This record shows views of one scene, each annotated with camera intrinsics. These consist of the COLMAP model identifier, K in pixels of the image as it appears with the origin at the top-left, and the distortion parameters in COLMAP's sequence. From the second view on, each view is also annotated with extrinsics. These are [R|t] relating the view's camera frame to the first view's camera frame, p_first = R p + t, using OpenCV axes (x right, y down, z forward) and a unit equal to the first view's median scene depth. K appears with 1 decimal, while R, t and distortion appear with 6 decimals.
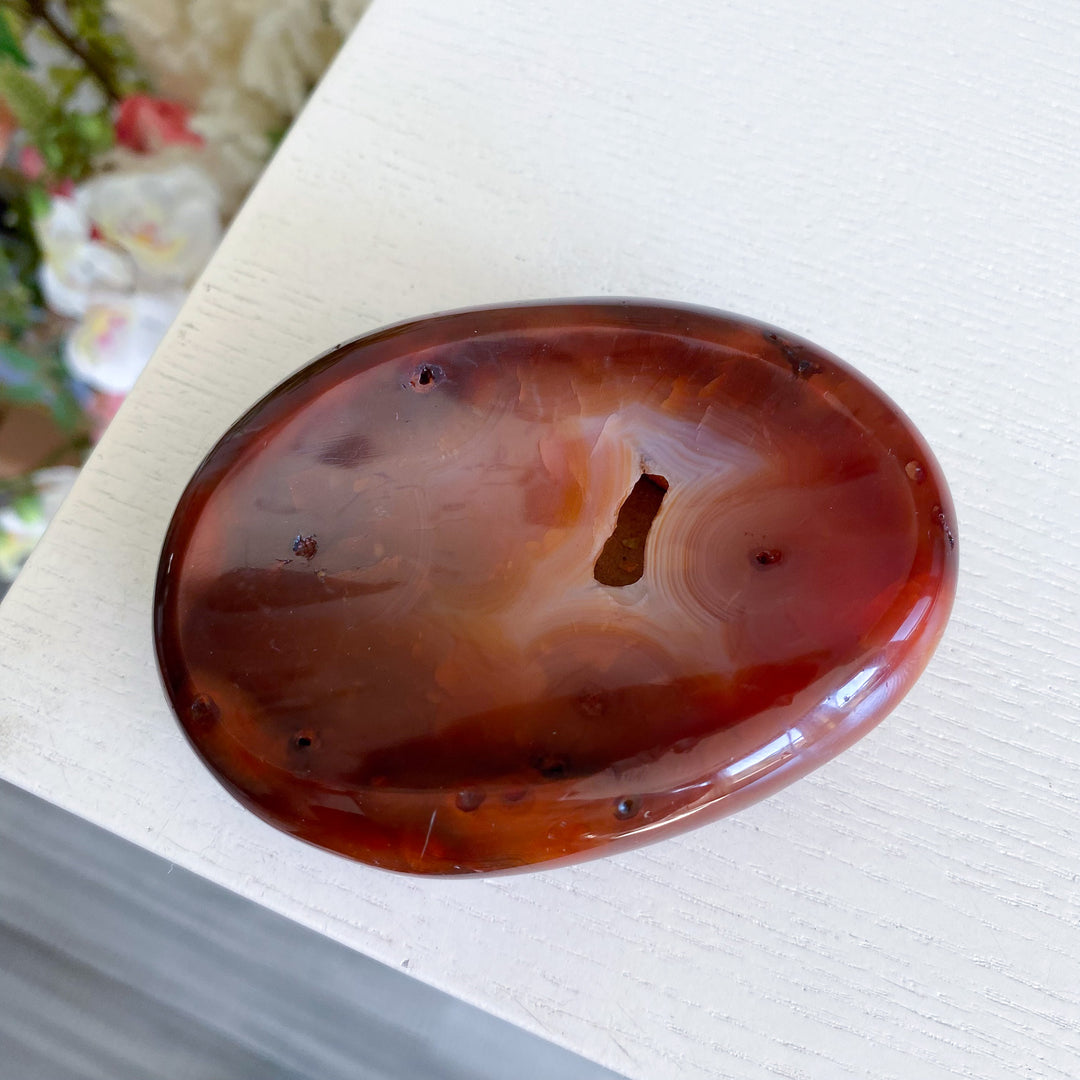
lens RADIAL K [[1130.4, 0, 584.5], [0, 1130.4, 506.9], [0, 0, 1]] dist [-0.029475, -0.034934]
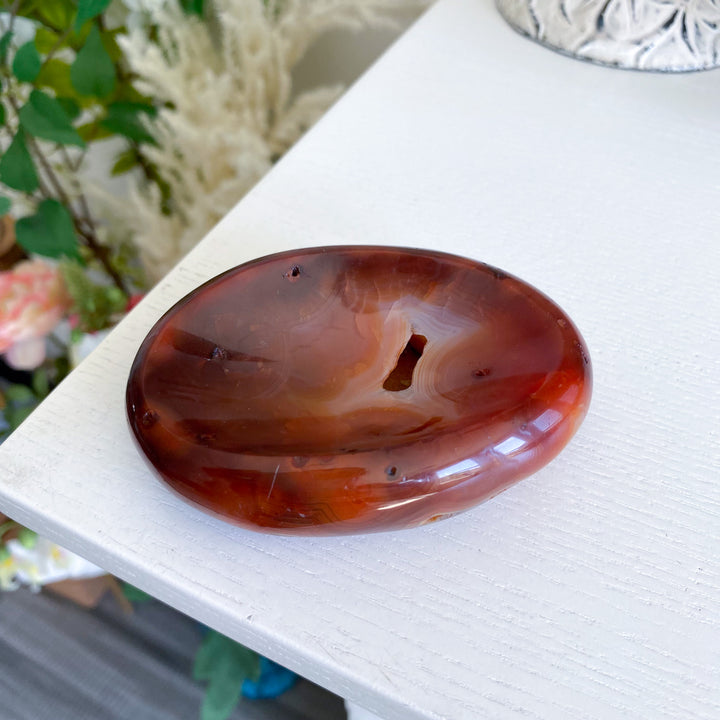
lens RADIAL K [[748.3, 0, 388.1], [0, 748.3, 342.1], [0, 0, 1]] dist [-0.011565, -0.083098]
pose [[0.999123, 0.030859, -0.028288, 0.047308], [-0.039281, 0.924705, -0.378654, 0.430838], [0.014474, 0.379433, 0.925106, -0.083470]]
